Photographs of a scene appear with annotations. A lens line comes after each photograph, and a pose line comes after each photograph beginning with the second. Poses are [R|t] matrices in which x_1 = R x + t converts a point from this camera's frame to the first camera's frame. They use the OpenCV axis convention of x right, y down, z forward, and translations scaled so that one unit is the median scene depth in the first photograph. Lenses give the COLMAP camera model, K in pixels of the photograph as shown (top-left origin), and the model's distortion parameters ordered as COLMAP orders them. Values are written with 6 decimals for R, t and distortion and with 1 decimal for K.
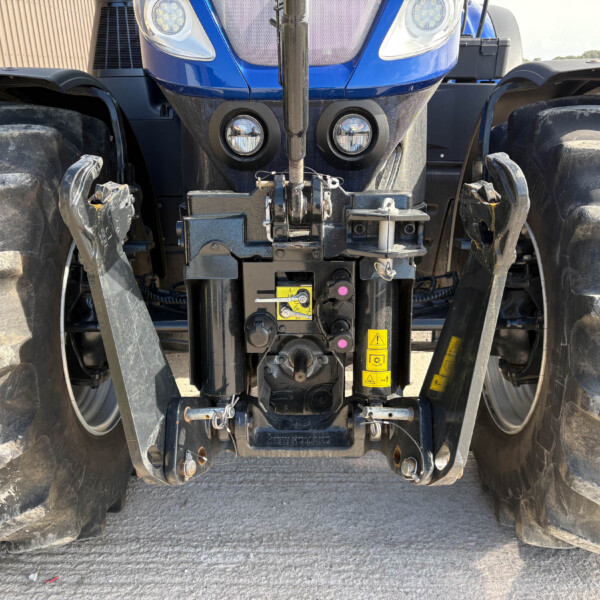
lens RADIAL K [[605.4, 0, 300.0], [0, 605.4, 300.0], [0, 0, 1]] dist [0.013893, -0.002984]
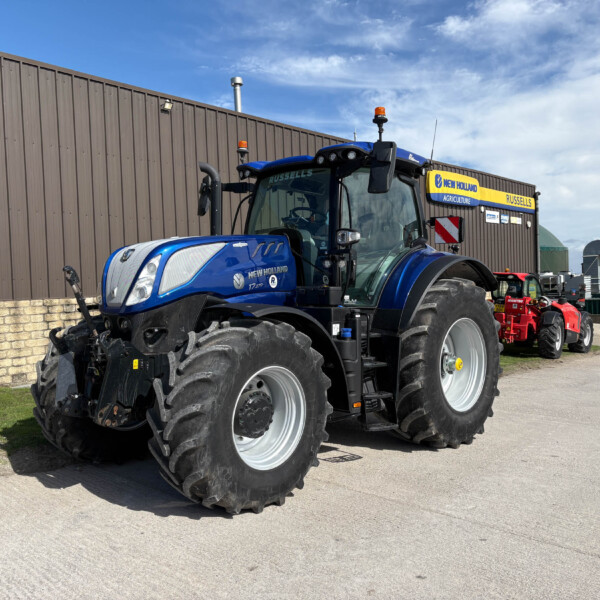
lens RADIAL K [[604.5, 0, 306.9], [0, 604.5, 297.2], [0, 0, 1]] dist [0.020708, -0.008445]
pose [[0.745669, 0.009281, -0.666252, 3.245259], [-0.217787, 0.948379, -0.230536, 0.152022], [0.629720, 0.317004, 0.709197, -0.881022]]
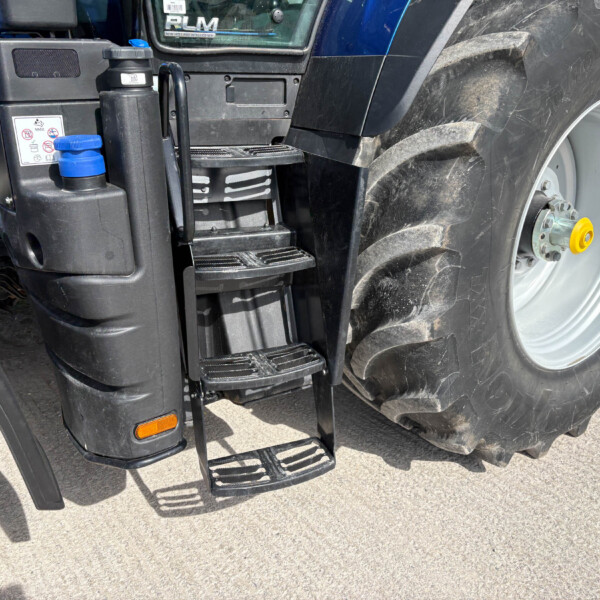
lens RADIAL K [[600.8, 0, 300.0], [0, 600.8, 300.0], [0, 0, 1]] dist [0.027063, 0.010044]
pose [[0.605679, 0.289304, -0.741253, 1.736698], [-0.256297, 0.952846, 0.162467, -0.625600], [0.753302, 0.091578, 0.651267, 1.852561]]
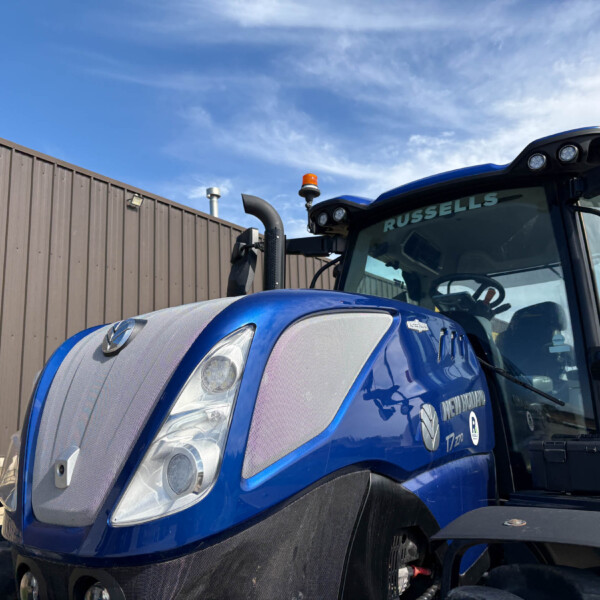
lens RADIAL K [[605.4, 0, 300.0], [0, 605.4, 300.0], [0, 0, 1]] dist [0.013893, -0.002984]
pose [[0.802630, -0.139228, -0.580001, 0.903399], [-0.190152, 0.861918, -0.470042, -0.301455], [0.565356, 0.487558, 0.665327, 0.371153]]
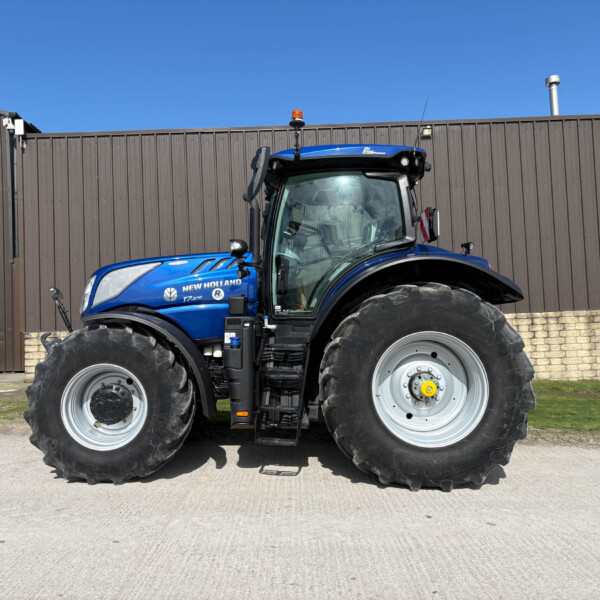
lens RADIAL K [[605.4, 0, 300.0], [0, 605.4, 300.0], [0, 0, 1]] dist [0.013893, -0.002984]
pose [[0.019072, -0.036577, -0.999149, 4.862721], [-0.318892, 0.946915, -0.040752, -0.835074], [0.947599, 0.319398, 0.006396, 2.480491]]
